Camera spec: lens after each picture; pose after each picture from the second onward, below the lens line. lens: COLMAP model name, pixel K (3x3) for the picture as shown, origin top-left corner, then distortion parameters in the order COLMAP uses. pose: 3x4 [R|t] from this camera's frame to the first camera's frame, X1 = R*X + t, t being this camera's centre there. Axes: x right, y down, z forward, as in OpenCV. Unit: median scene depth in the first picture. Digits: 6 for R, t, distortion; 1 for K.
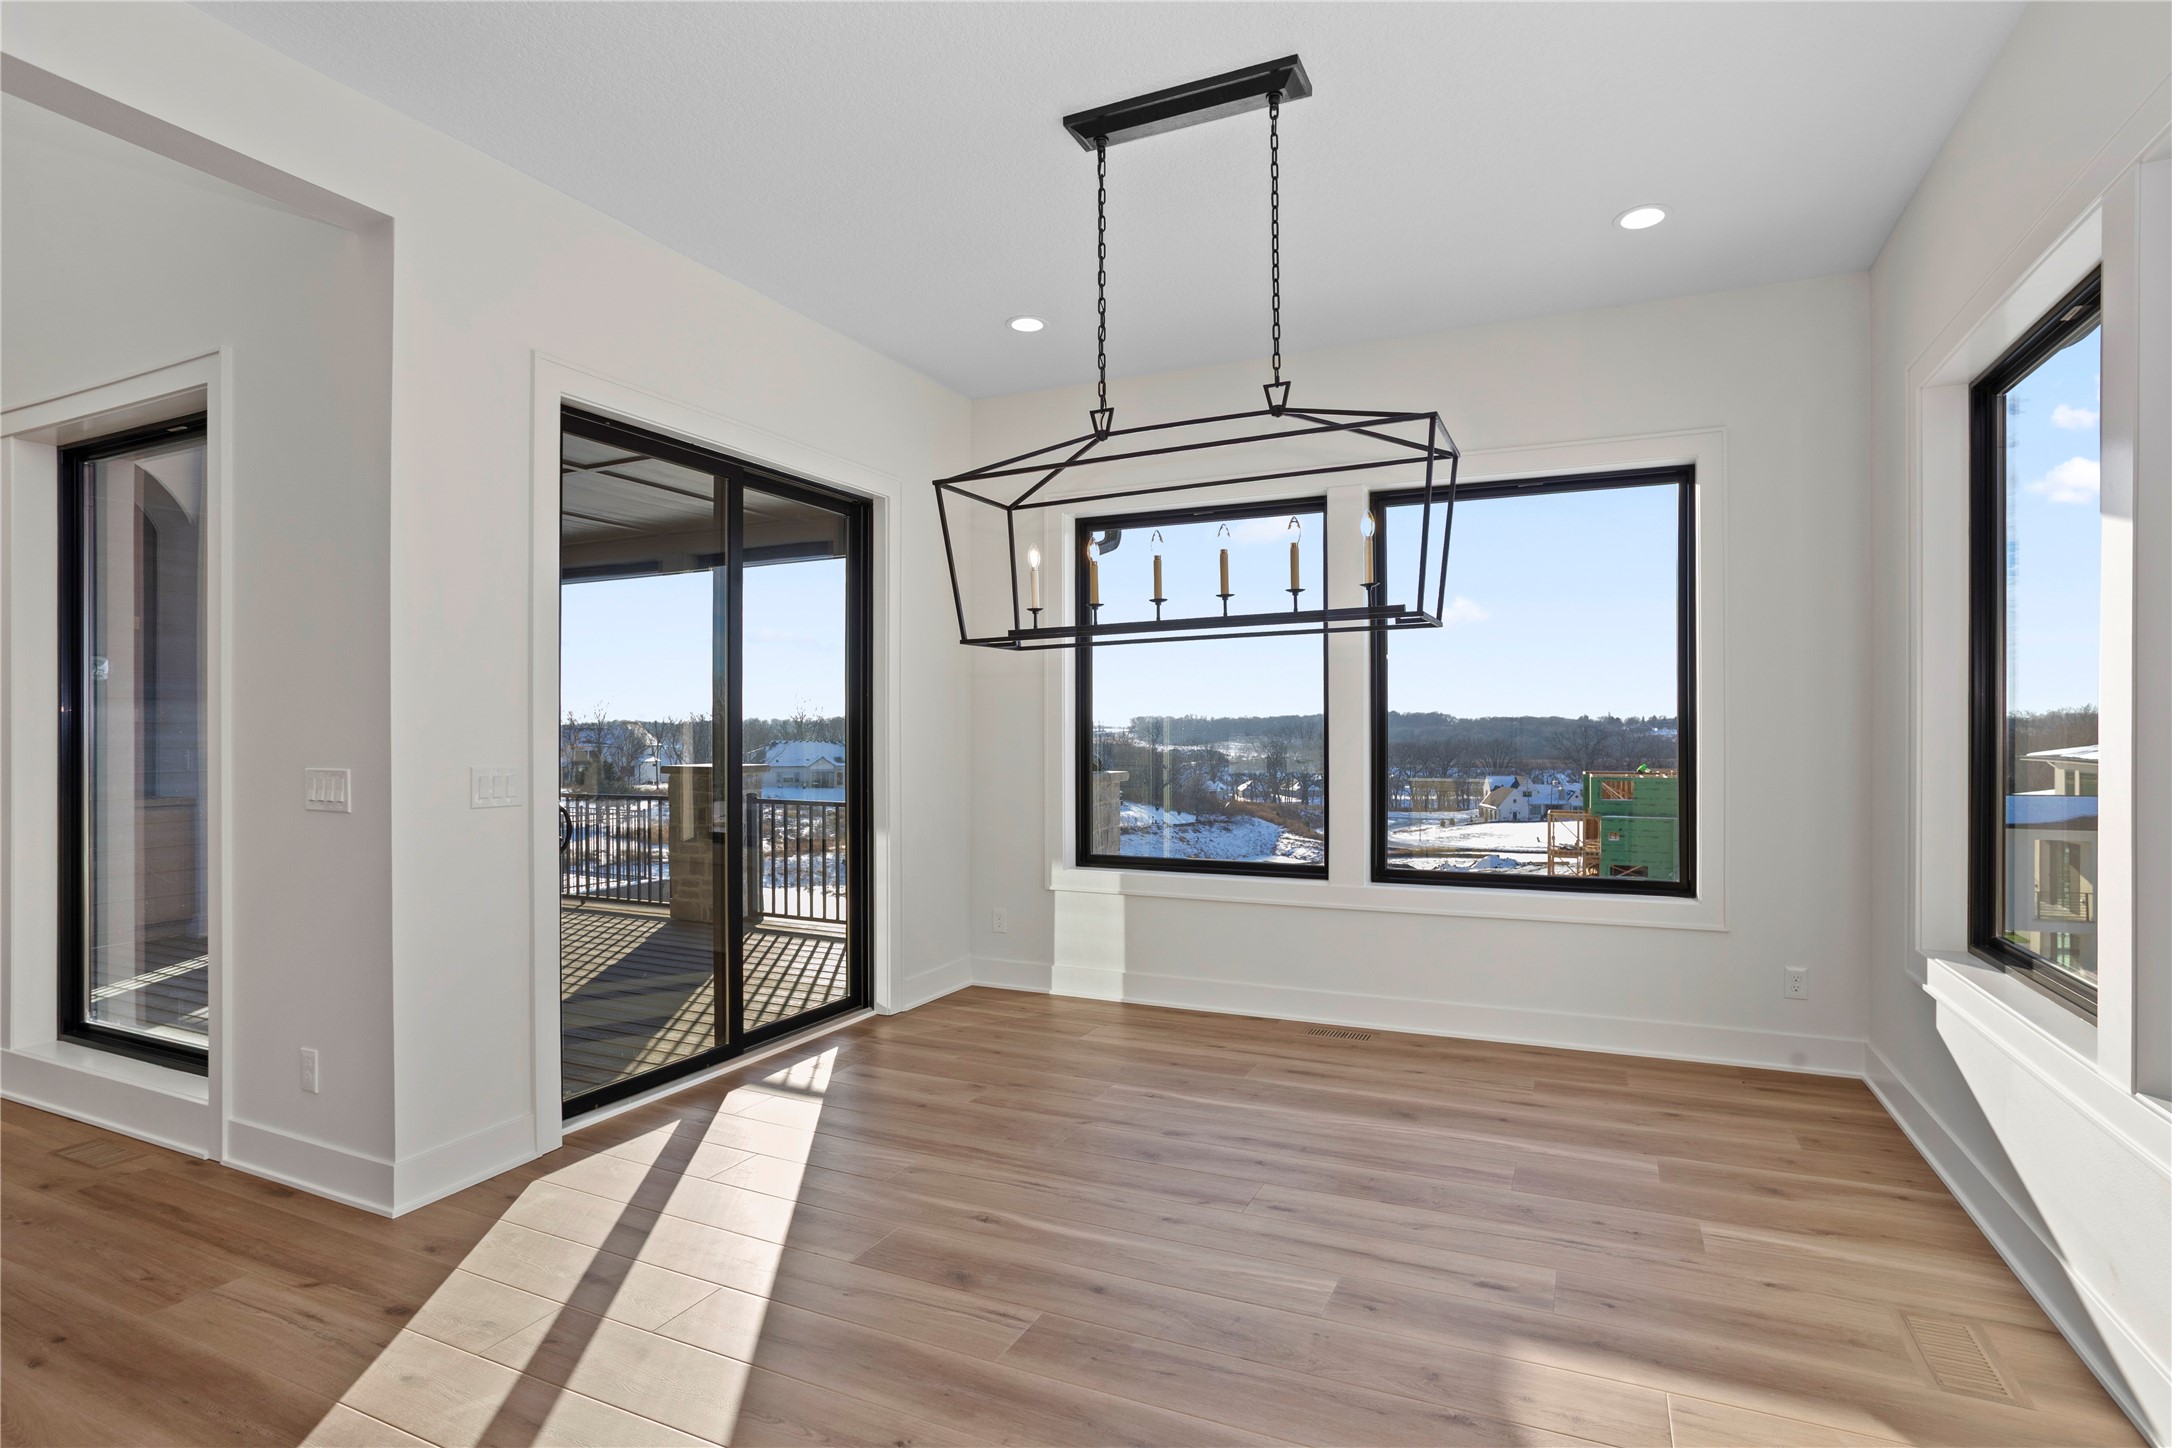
lens RADIAL K [[1078.1, 0, 1093.7], [0, 1078.1, 732.5], [0, 0, 1]] dist [-0.053506, 0.023869]
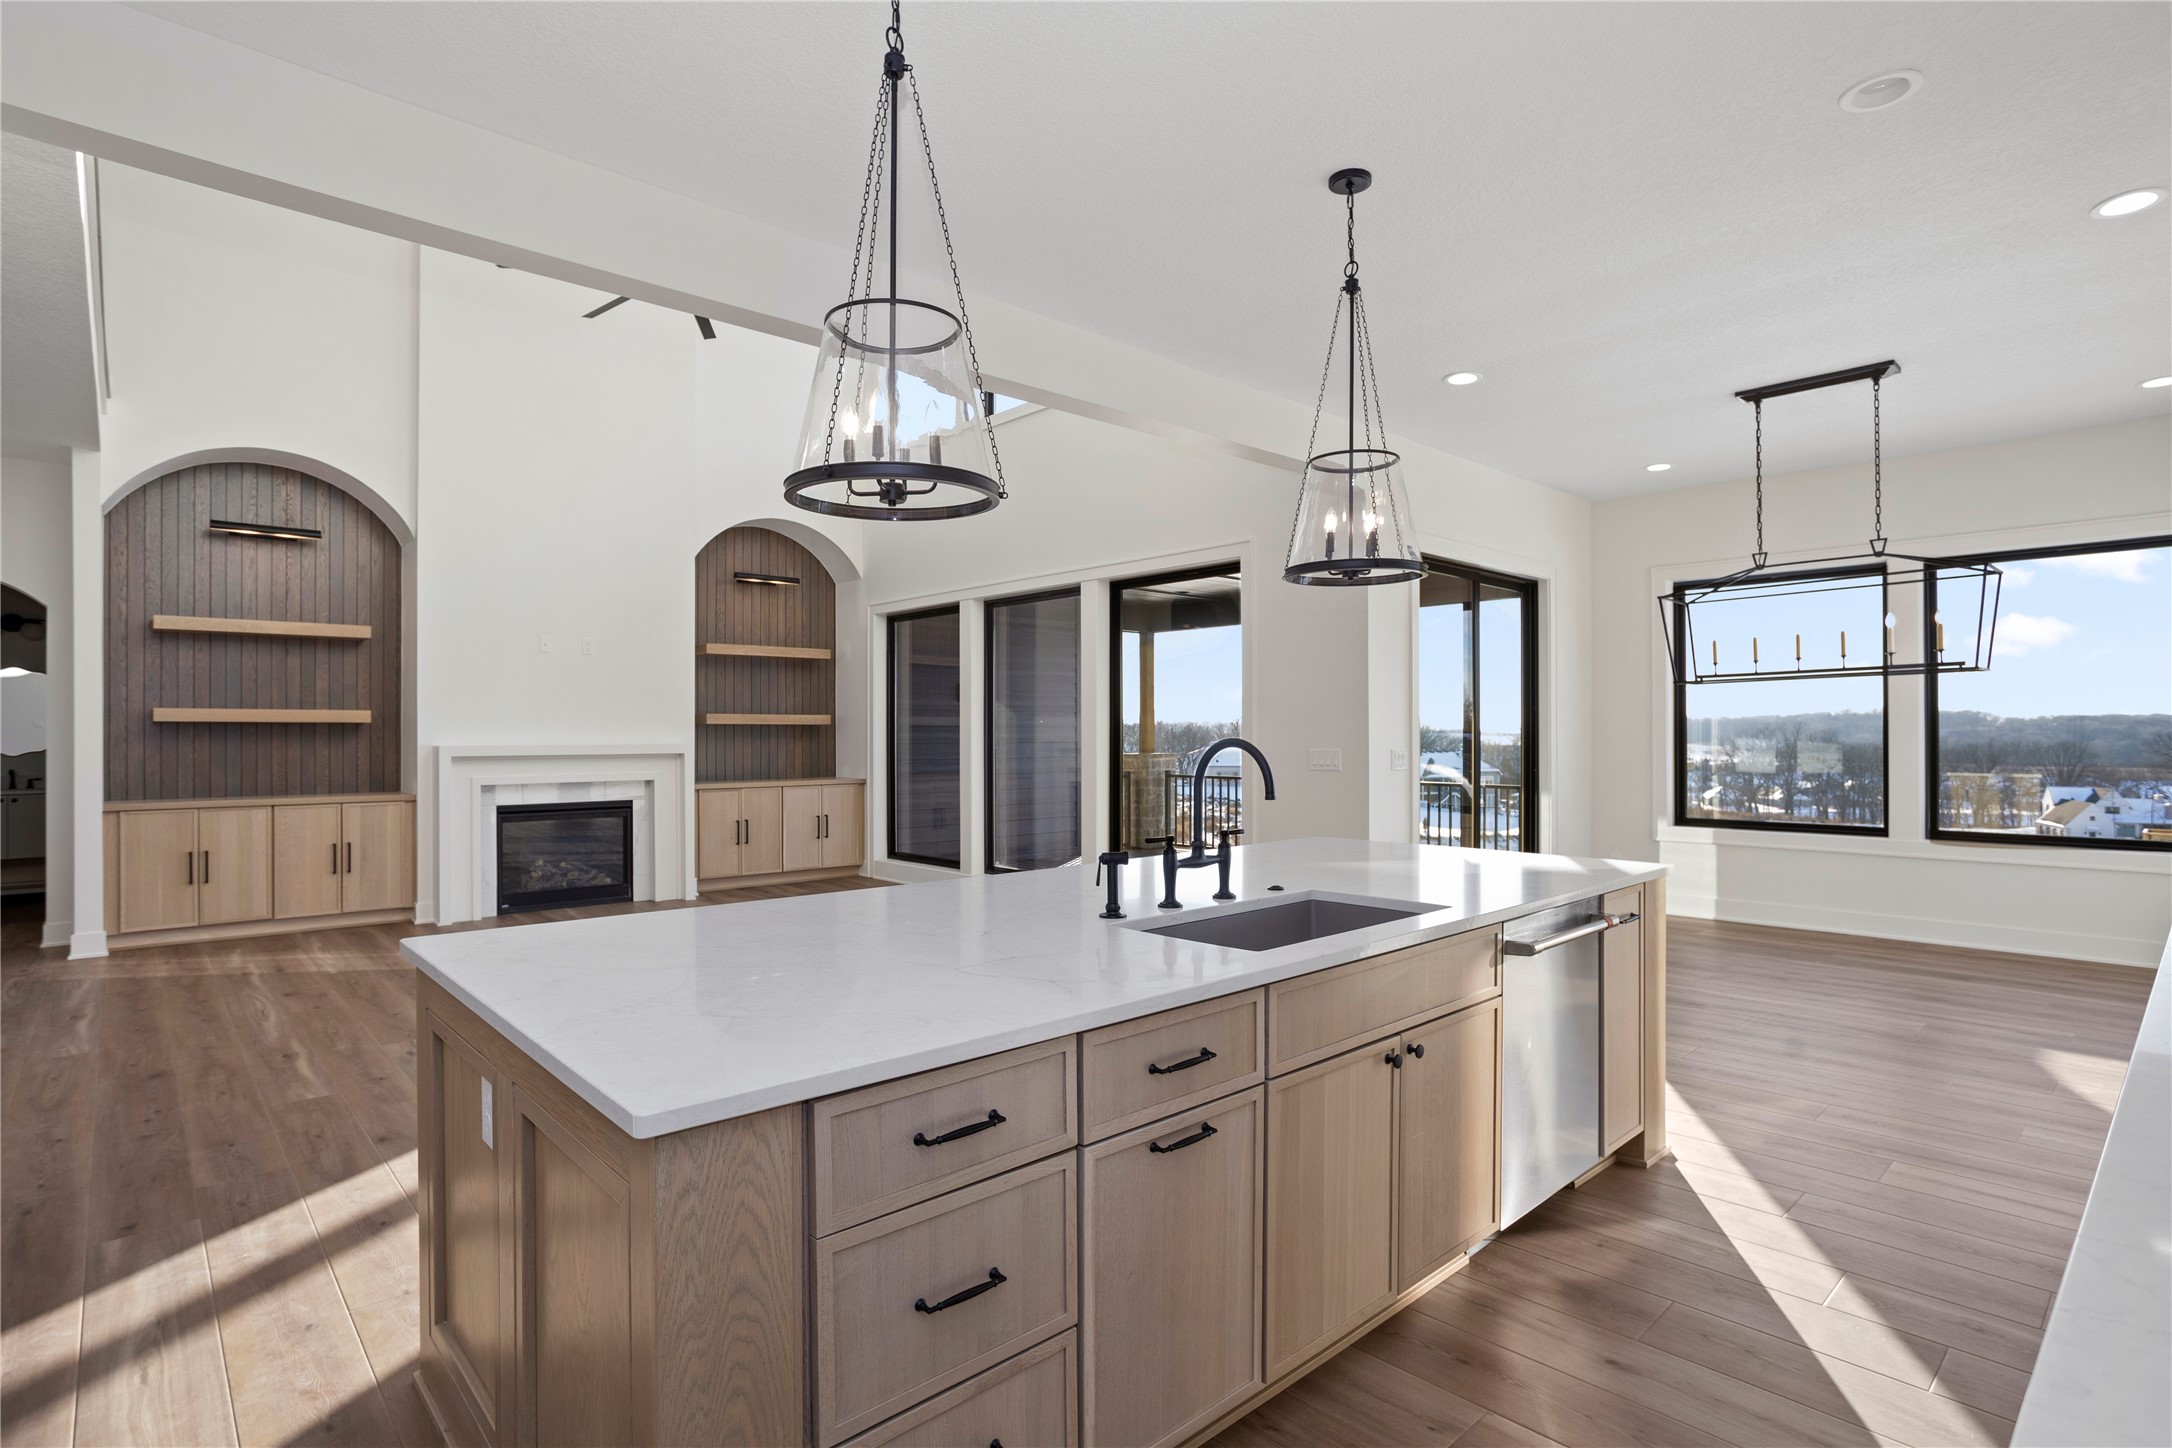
lens RADIAL K [[1078.1, 0, 1093.7], [0, 1078.1, 732.5], [0, 0, 1]] dist [-0.053506, 0.023869]
pose [[0.925821, 0.001592, -0.377958, -0.219031], [-0.001454, 0.999999, 0.000650, 0.000889], [0.377959, -0.000052, 0.925822, -0.655729]]
